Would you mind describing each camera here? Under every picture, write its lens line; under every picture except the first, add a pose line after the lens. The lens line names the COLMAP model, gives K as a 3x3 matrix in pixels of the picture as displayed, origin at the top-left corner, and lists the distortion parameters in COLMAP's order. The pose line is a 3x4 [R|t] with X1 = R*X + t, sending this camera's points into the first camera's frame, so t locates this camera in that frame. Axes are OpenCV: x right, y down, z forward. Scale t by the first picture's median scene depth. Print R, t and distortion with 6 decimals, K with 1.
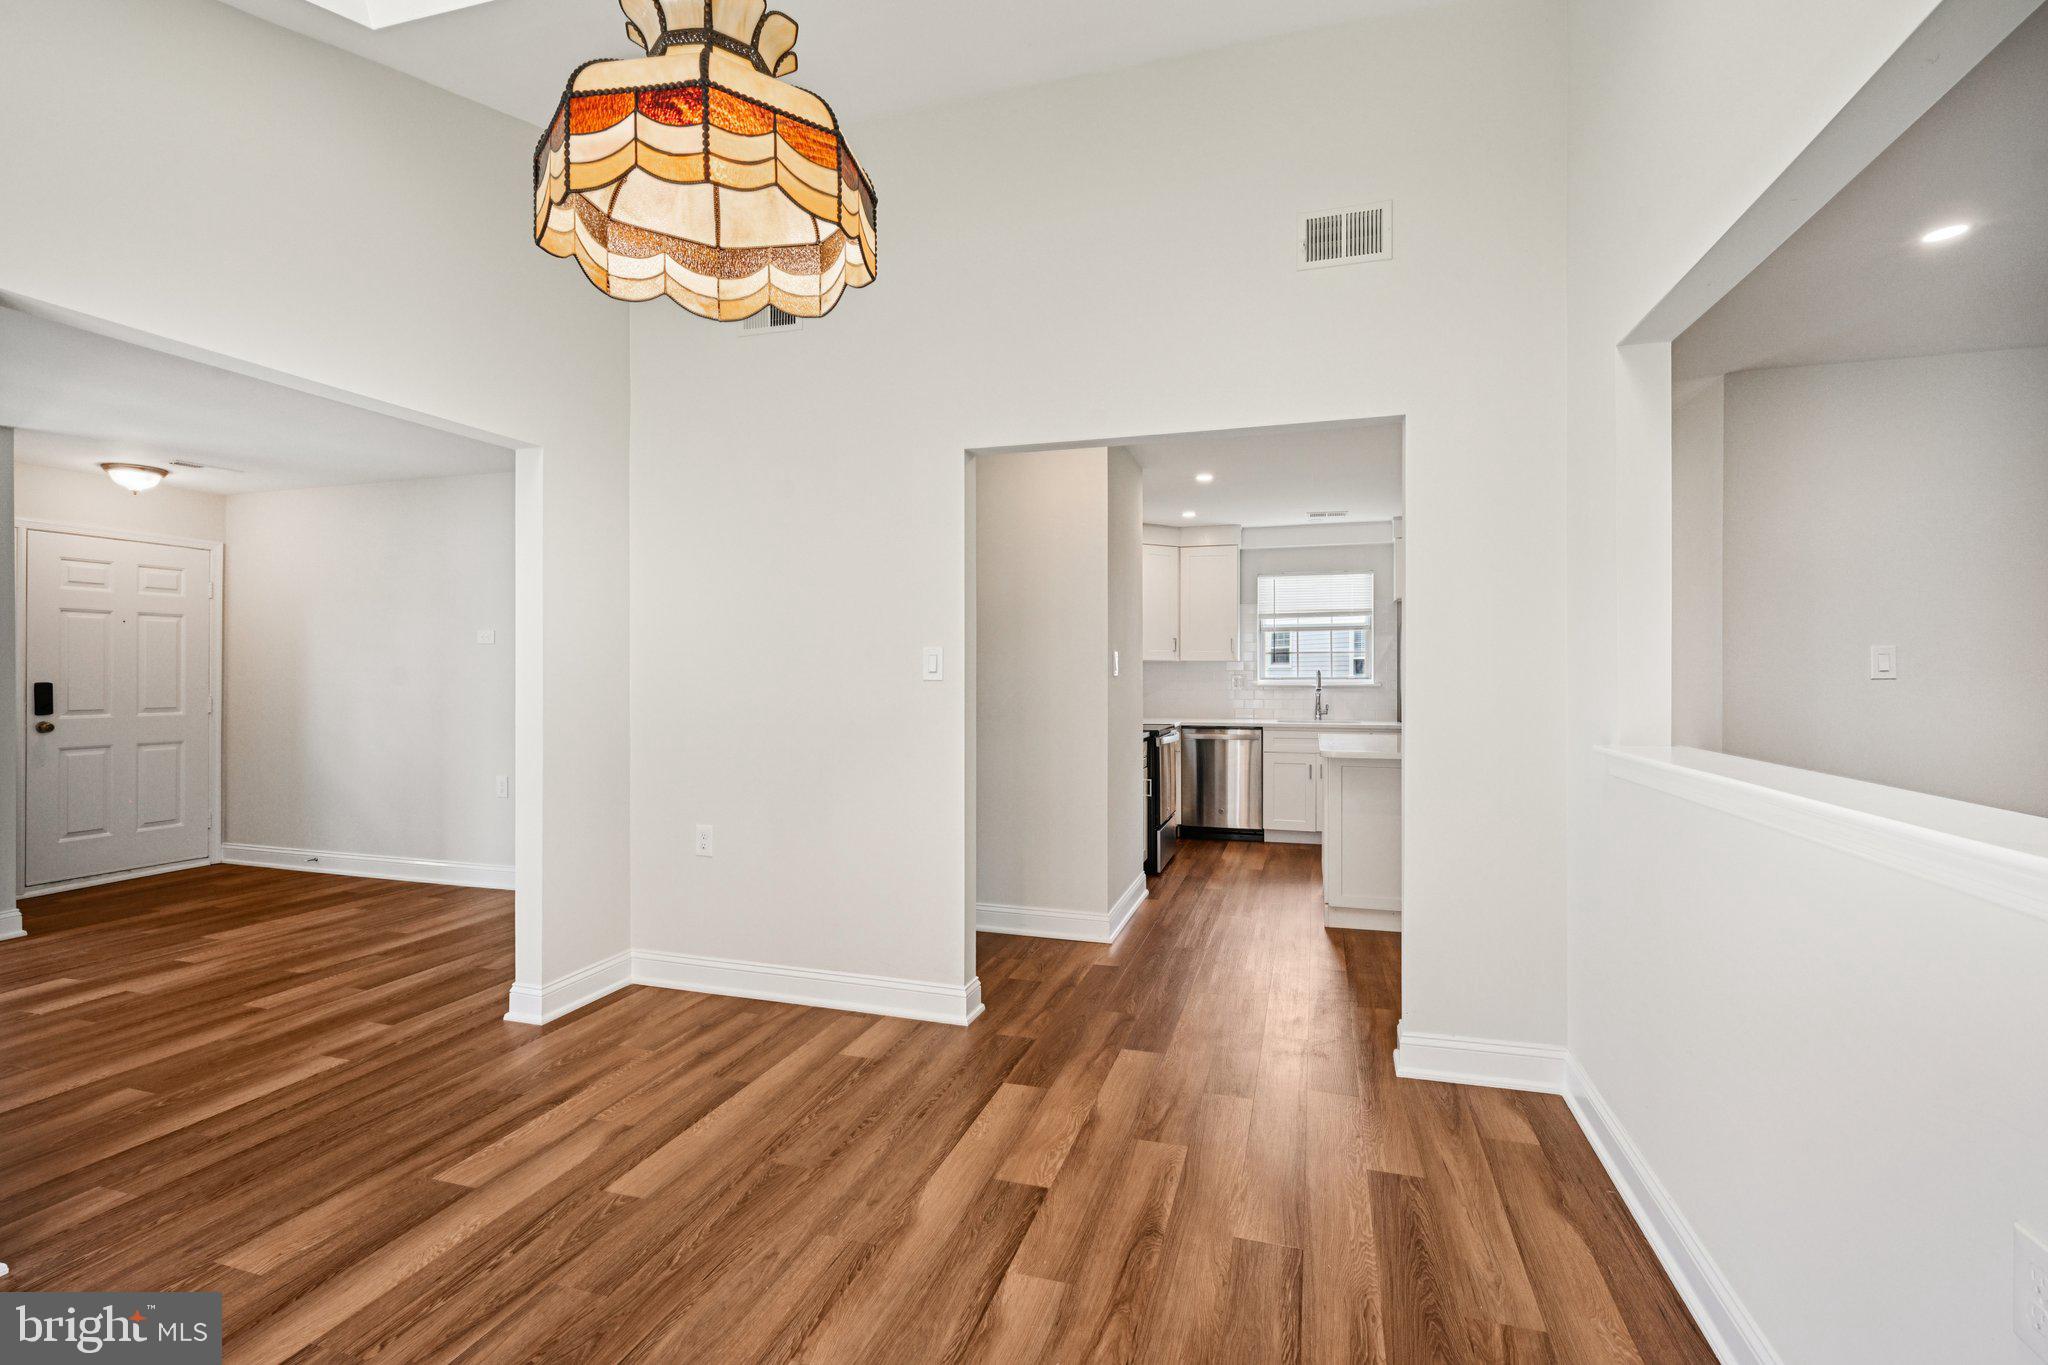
lens RADIAL K [[926.3, 0, 1021.9], [0, 926.3, 675.0], [0, 0, 1]] dist [0.002567, 0.000383]
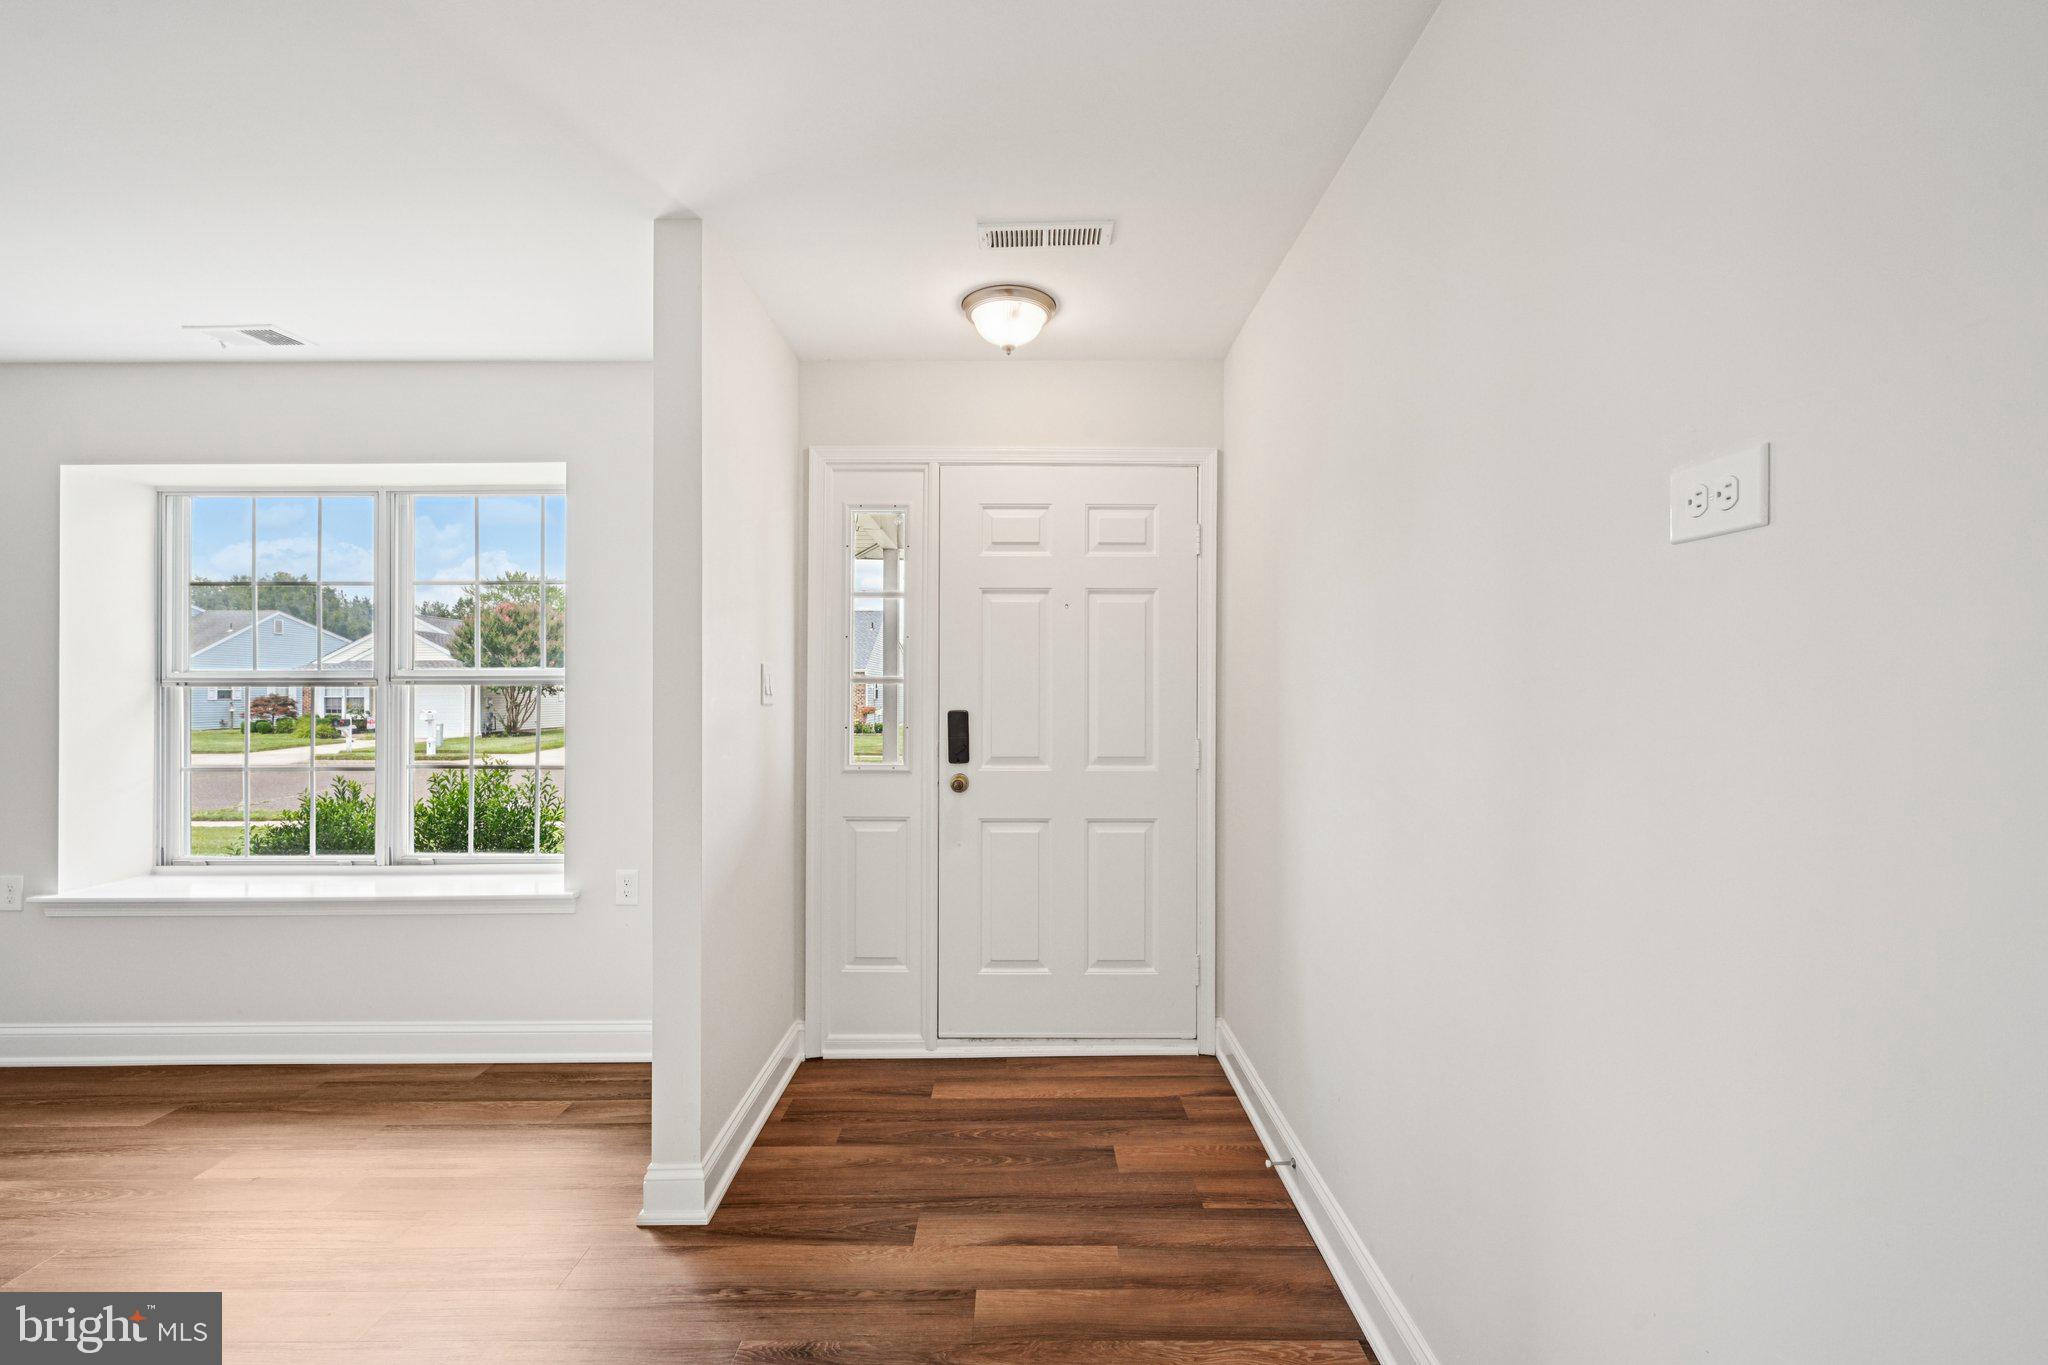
lens RADIAL K [[903.3, 0, 1021.1], [0, 903.3, 692.9], [0, 0, 1]] dist [-0.000619, 0.000129]
pose [[0.305630, -0.000799, -0.952150, -0.953124], [-0.002626, 0.999995, -0.001682, -0.005390], [0.952147, 0.003015, 0.305627, 1.729983]]
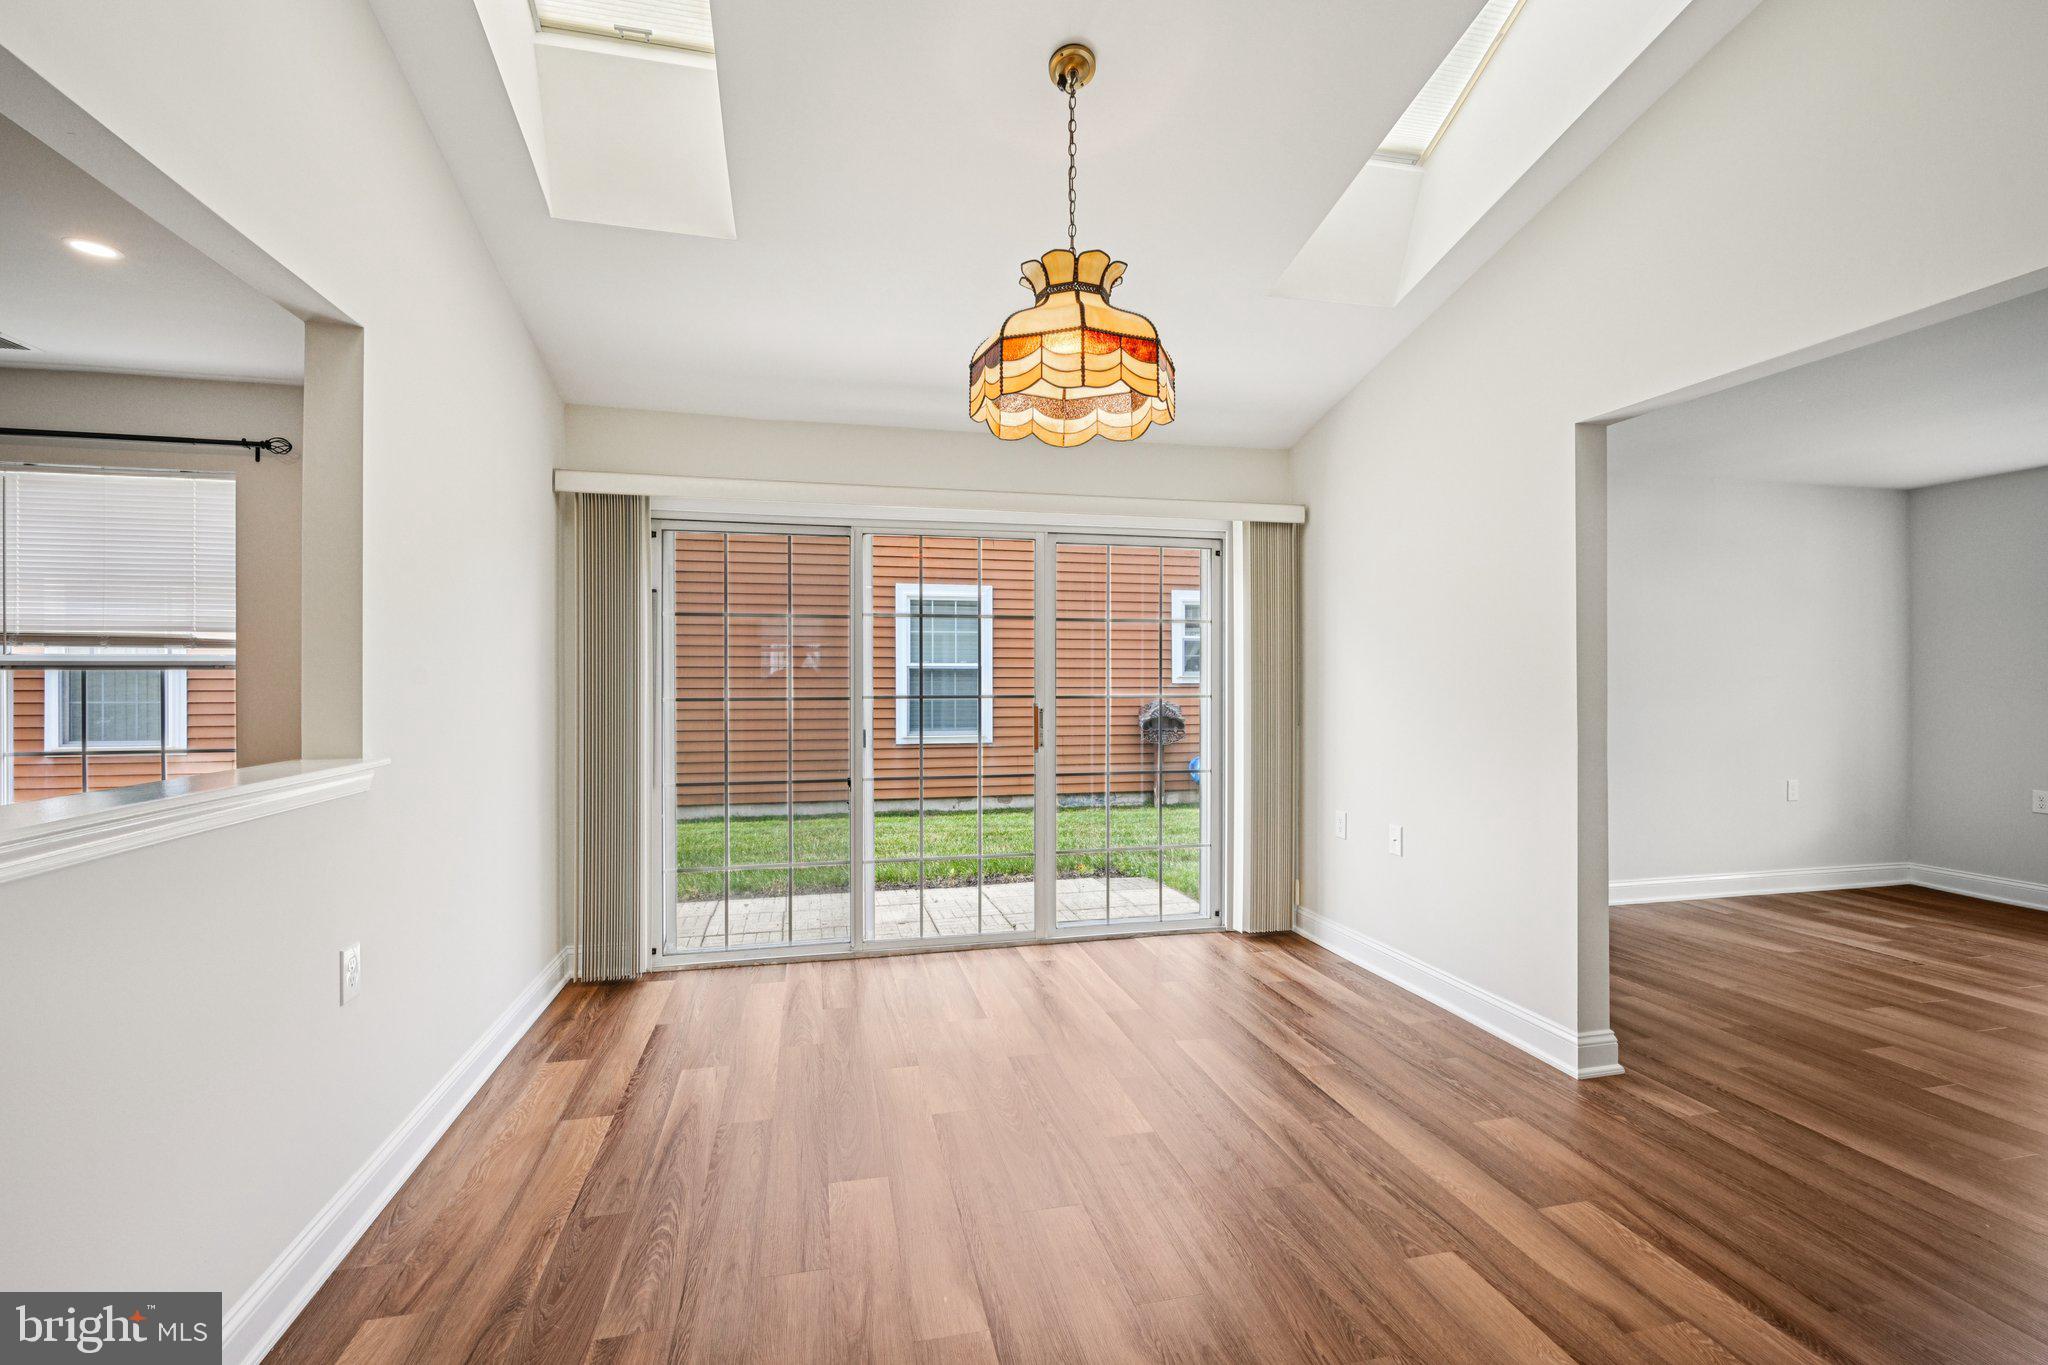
lens RADIAL K [[890.5, 0, 1001.5], [0, 890.5, 671.2], [0, 0, 1]] dist [-0.007864, -0.000466]
pose [[-0.869288, -0.004035, -0.494290, 0.313577], [-0.001892, 0.999987, -0.004836, -0.000236], [0.494302, -0.003269, -0.869284, 1.360792]]
